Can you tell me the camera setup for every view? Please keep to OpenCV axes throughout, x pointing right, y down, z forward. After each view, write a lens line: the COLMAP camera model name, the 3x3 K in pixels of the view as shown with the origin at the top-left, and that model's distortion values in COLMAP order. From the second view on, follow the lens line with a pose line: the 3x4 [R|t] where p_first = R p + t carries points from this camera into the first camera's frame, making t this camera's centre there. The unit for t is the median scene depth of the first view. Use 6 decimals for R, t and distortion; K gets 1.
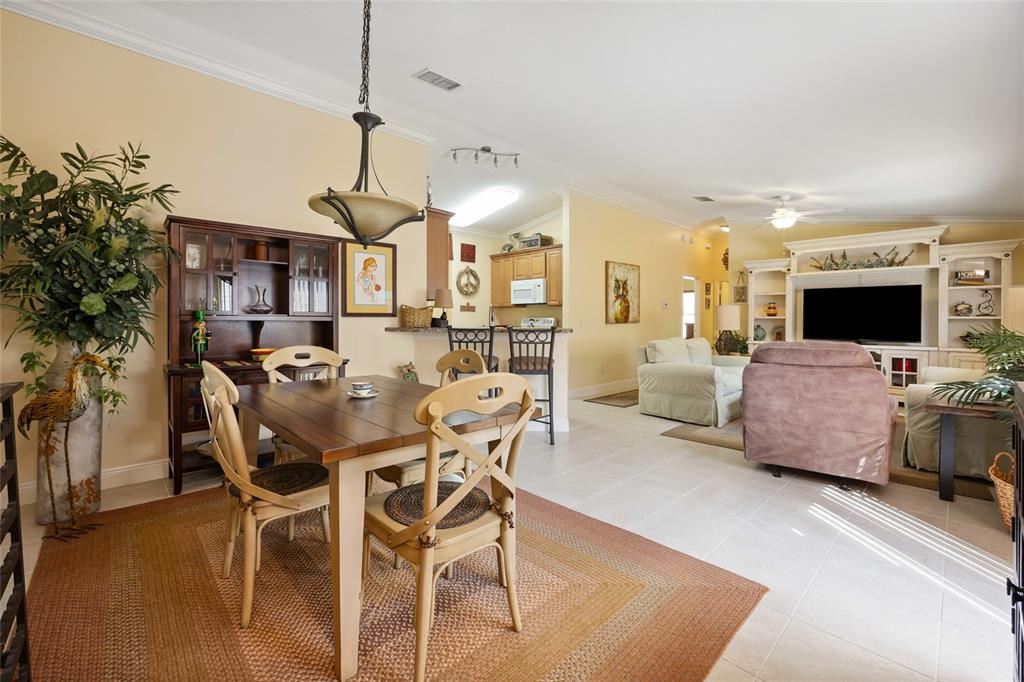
lens RADIAL K [[429.9, 0, 511.8], [0, 429.9, 326.2], [0, 0, 1]] dist [-0.013998, 0.000108]
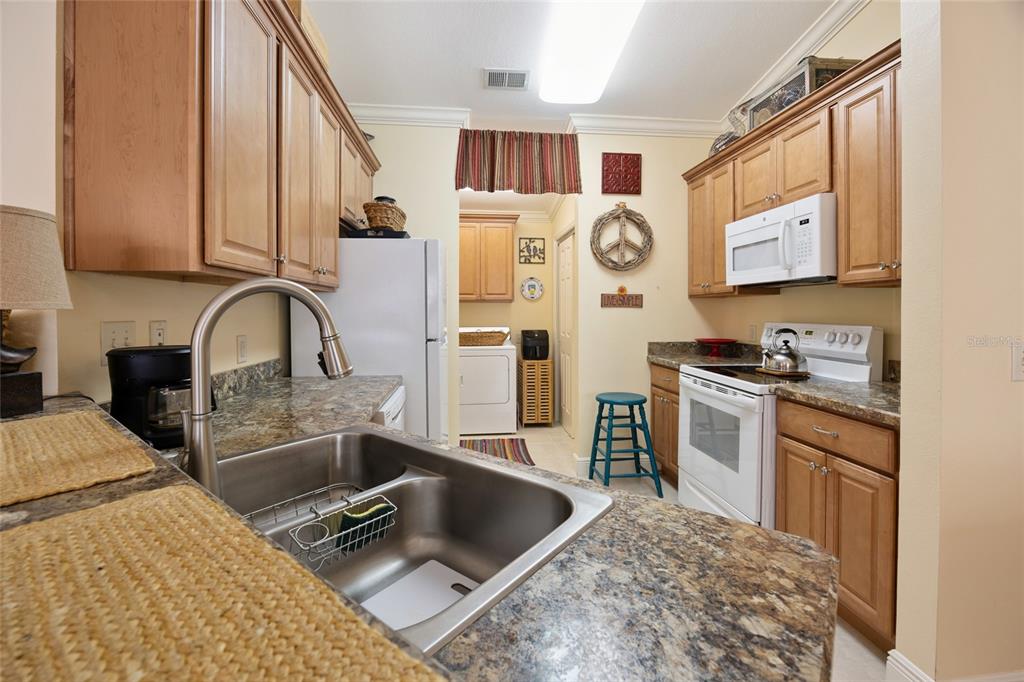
lens RADIAL K [[435.2, 0, 507.9], [0, 435.2, 309.9], [0, 0, 1]] dist [-0.015097, 0.000903]
pose [[0.790393, -0.007989, -0.612548, 0.090105], [-0.004775, 0.999804, -0.019201, -0.026141], [0.612582, 0.018101, 0.790200, 0.680907]]
